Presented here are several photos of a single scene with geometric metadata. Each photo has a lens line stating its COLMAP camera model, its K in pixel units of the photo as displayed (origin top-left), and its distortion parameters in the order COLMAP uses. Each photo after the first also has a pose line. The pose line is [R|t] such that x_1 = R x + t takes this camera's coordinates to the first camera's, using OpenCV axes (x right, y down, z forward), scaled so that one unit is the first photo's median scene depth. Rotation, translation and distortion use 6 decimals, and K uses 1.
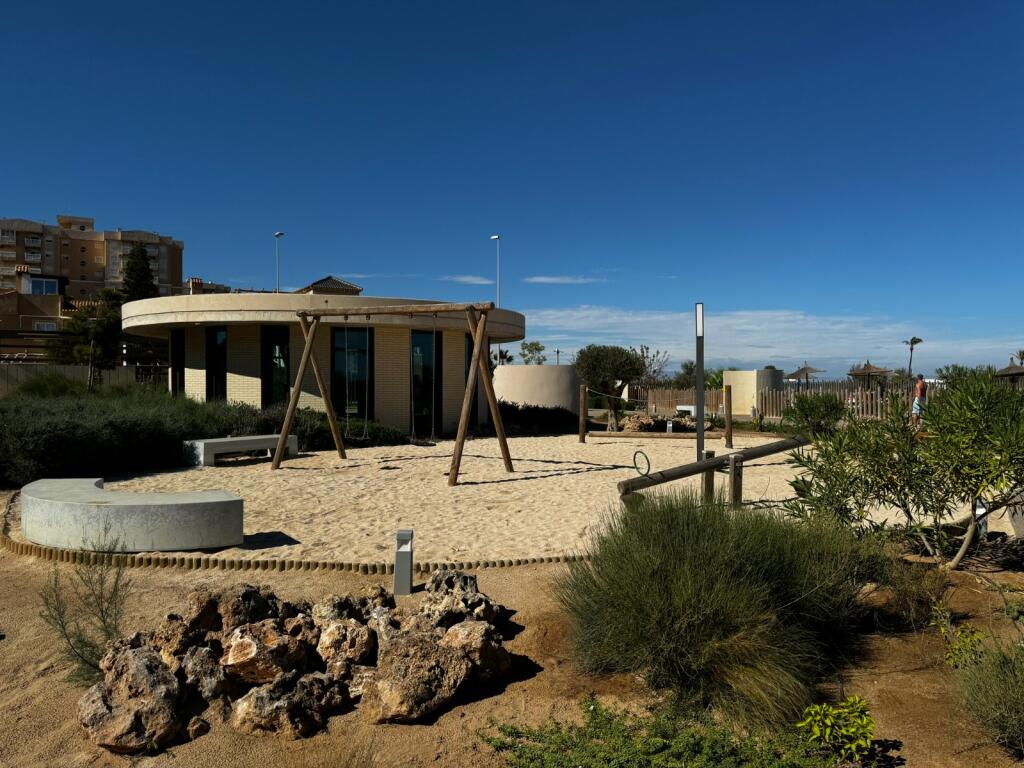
lens RADIAL K [[713.0, 0, 518.3], [0, 713.0, 384.6], [0, 0, 1]] dist [-0.005039, -0.007280]
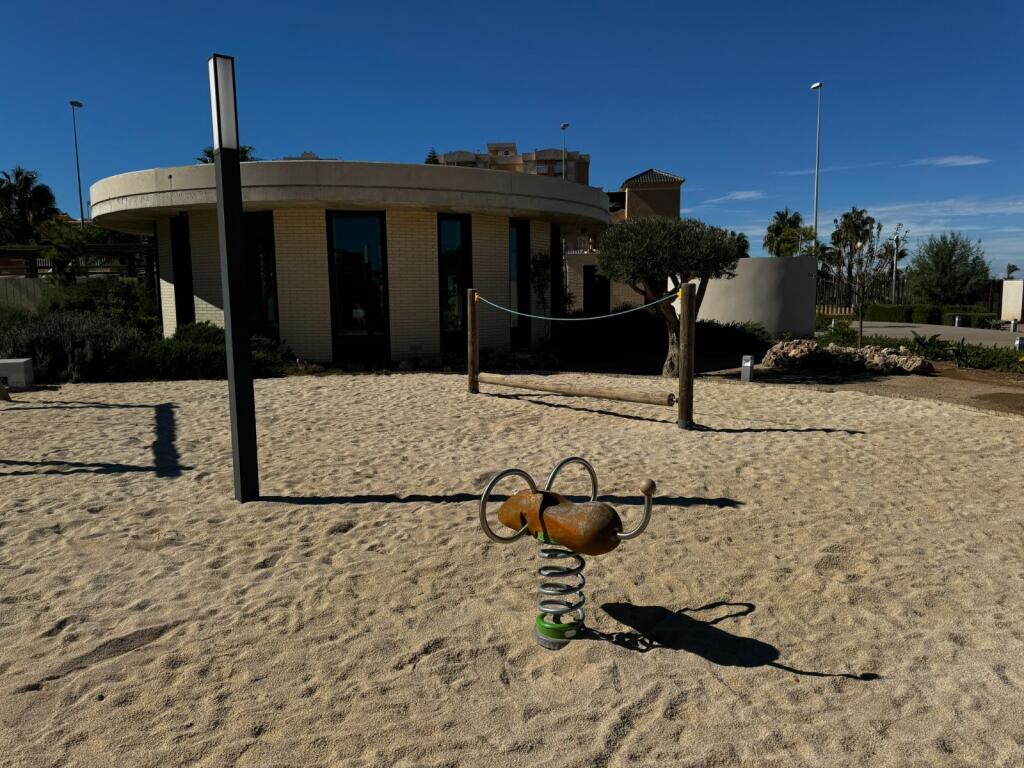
lens RADIAL K [[711.5, 0, 512.0], [0, 711.5, 384.0], [0, 0, 1]] dist [0.068385, -0.002982]
pose [[0.827900, 0.059927, -0.557665, 0.185487], [0.010700, 0.992407, 0.122529, 0.002679], [0.560773, -0.107409, 0.820973, 0.235370]]
